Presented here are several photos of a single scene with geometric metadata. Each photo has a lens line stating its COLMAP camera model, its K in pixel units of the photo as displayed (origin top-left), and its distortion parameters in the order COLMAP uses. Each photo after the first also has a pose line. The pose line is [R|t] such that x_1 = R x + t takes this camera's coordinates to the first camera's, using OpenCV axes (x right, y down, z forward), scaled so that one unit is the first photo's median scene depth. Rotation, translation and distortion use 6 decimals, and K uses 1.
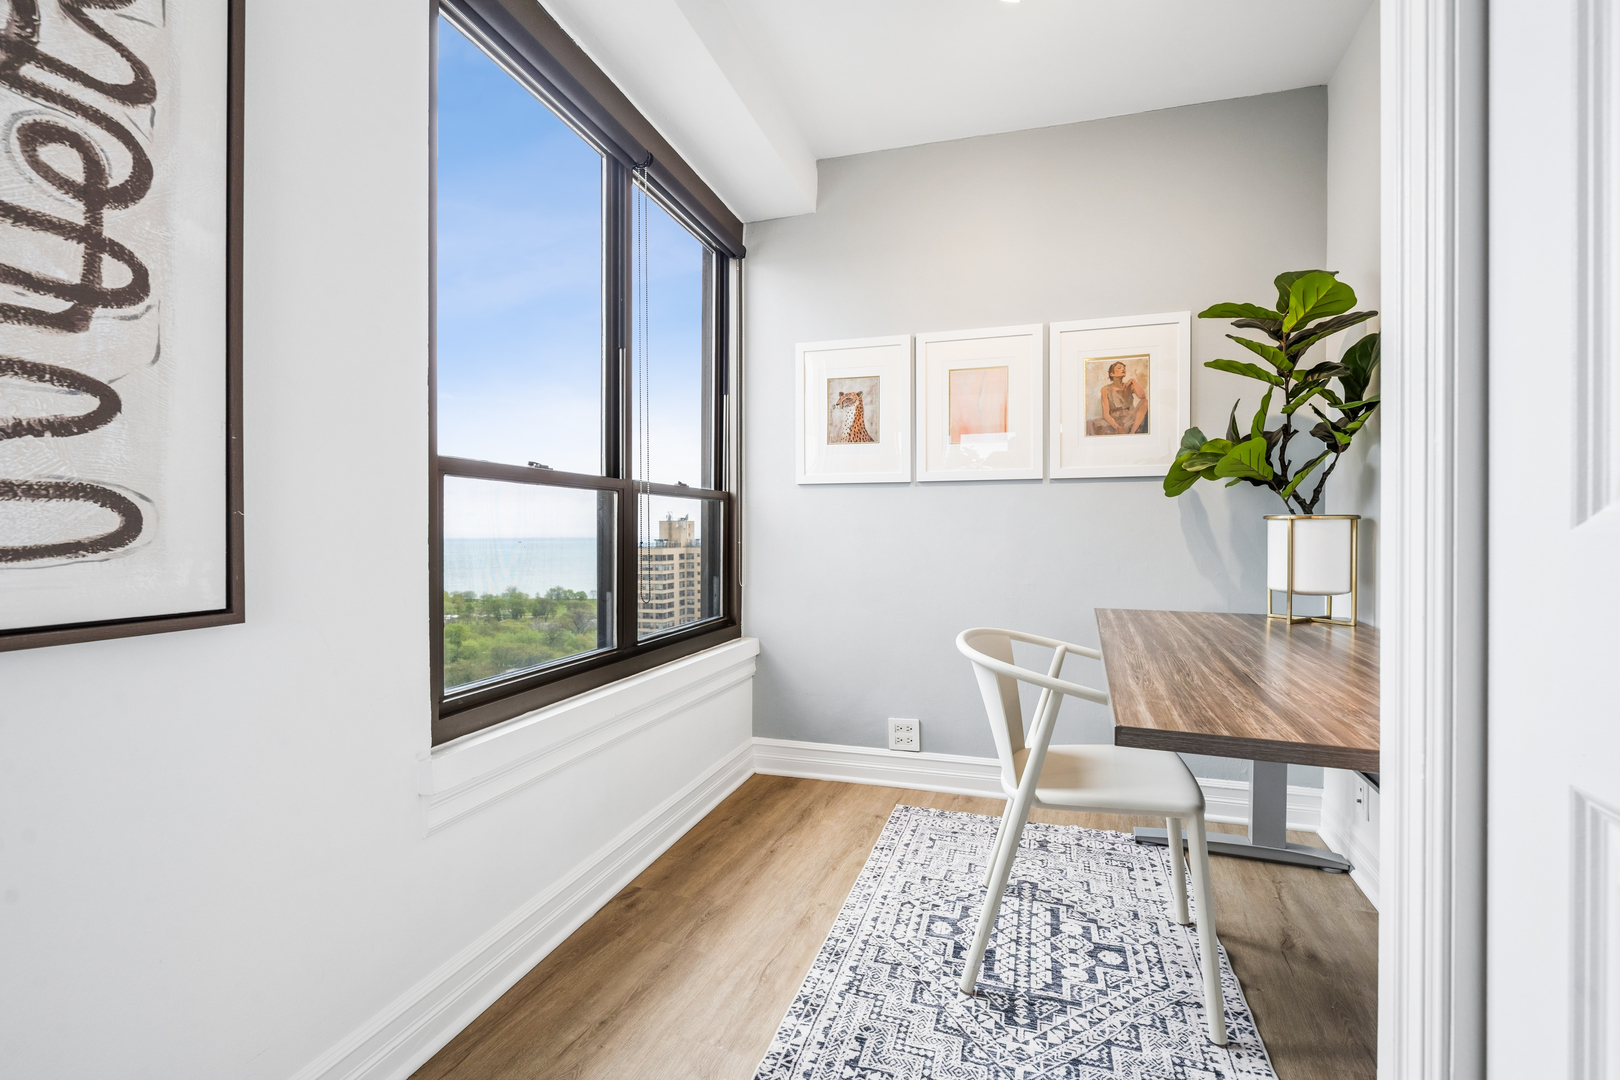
lens RADIAL K [[728.3, 0, 814.9], [0, 728.3, 534.8], [0, 0, 1]] dist [-0.010412, 0.001550]
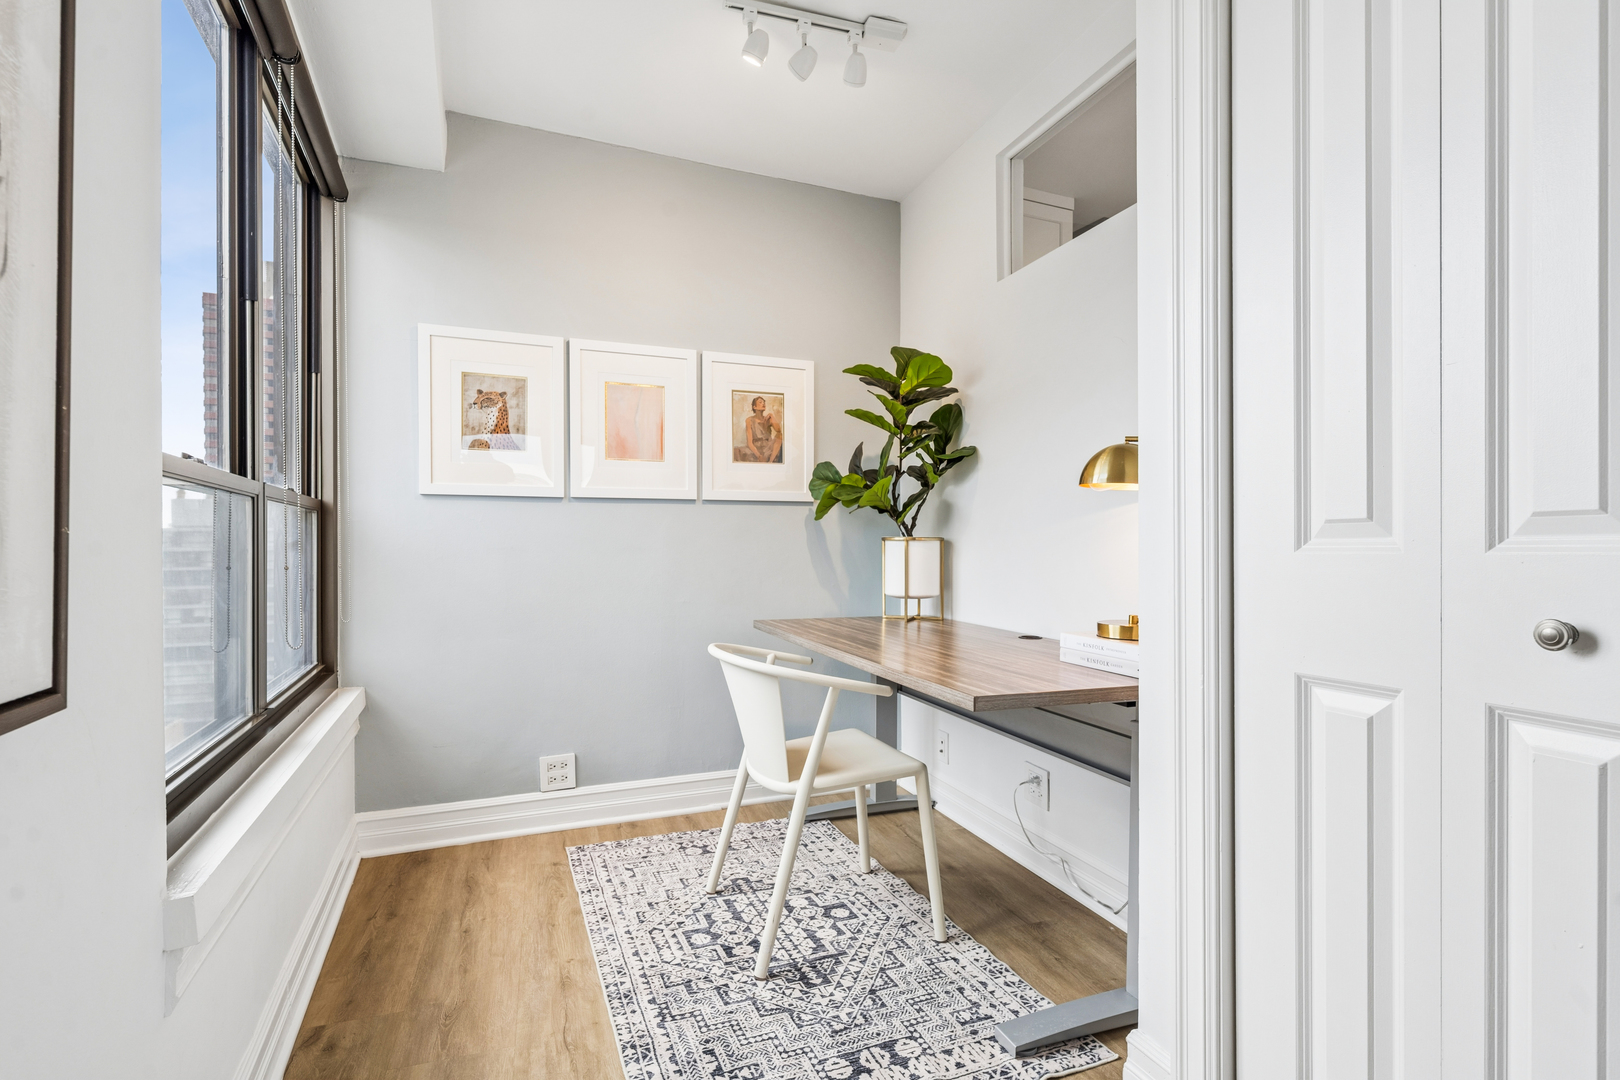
lens RADIAL K [[804.3, 0, 804.4], [0, 804.3, 546.5], [0, 0, 1]] dist [-0.007000, -0.000504]
pose [[0.755167, -0.001222, 0.655531, -0.406247], [0.005446, 0.999975, -0.004409, -0.005271], [-0.655510, 0.006900, 0.755155, 0.040425]]
